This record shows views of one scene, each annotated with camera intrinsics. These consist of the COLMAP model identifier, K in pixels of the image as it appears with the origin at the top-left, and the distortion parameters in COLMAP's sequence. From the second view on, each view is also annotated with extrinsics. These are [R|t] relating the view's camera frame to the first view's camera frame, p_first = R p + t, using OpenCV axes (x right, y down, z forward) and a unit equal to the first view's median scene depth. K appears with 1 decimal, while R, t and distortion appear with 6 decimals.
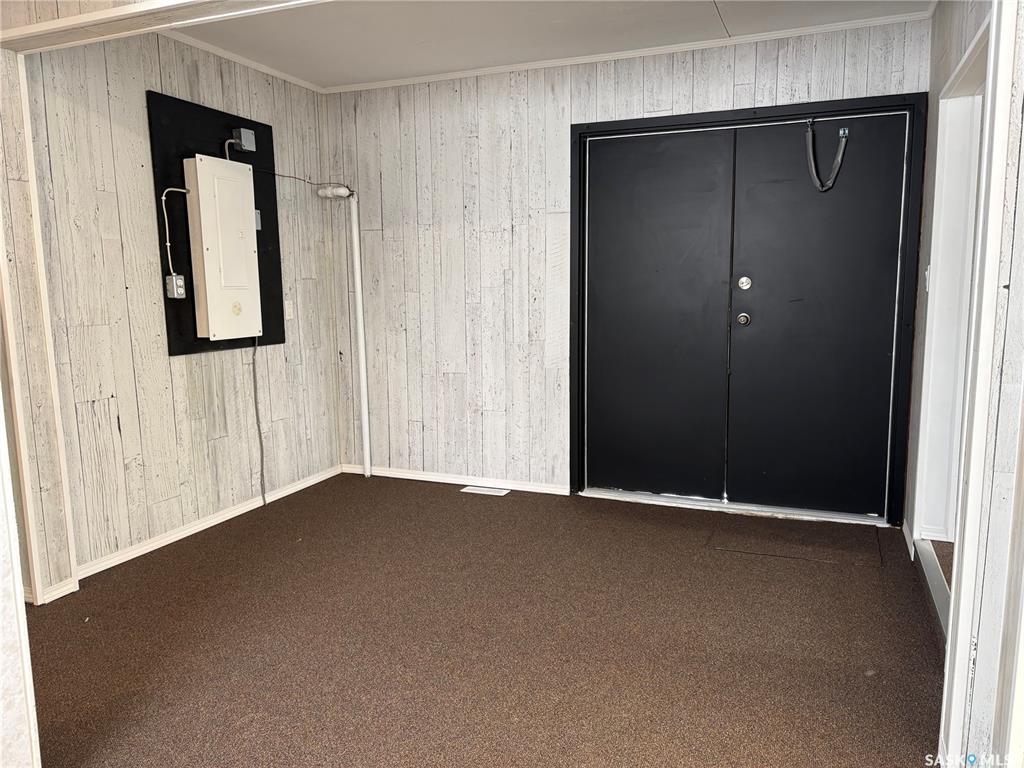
lens RADIAL K [[770.9, 0, 513.6], [0, 770.9, 391.1], [0, 0, 1]] dist [0.068915, -0.078763]
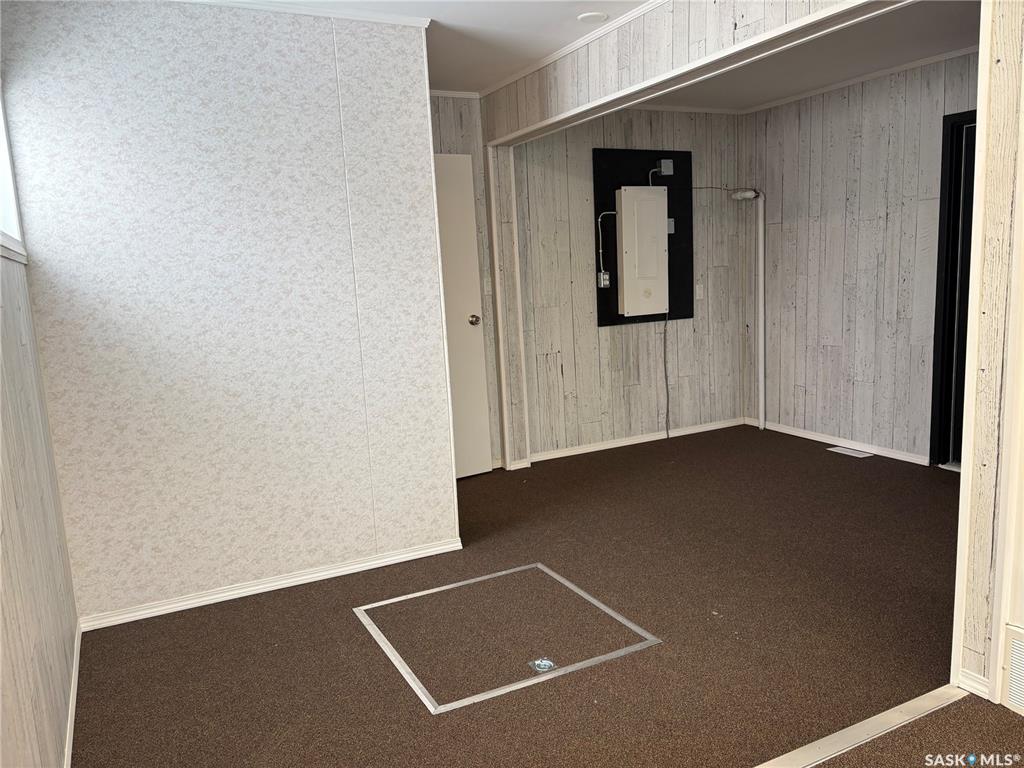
lens RADIAL K [[770.9, 0, 513.6], [0, 770.9, 391.1], [0, 0, 1]] dist [0.068915, -0.078763]
pose [[0.754872, 0.080416, -0.650923, 0.342229], [-0.051482, 0.996658, 0.063426, -0.006158], [0.653848, -0.014368, 0.756490, -0.188265]]
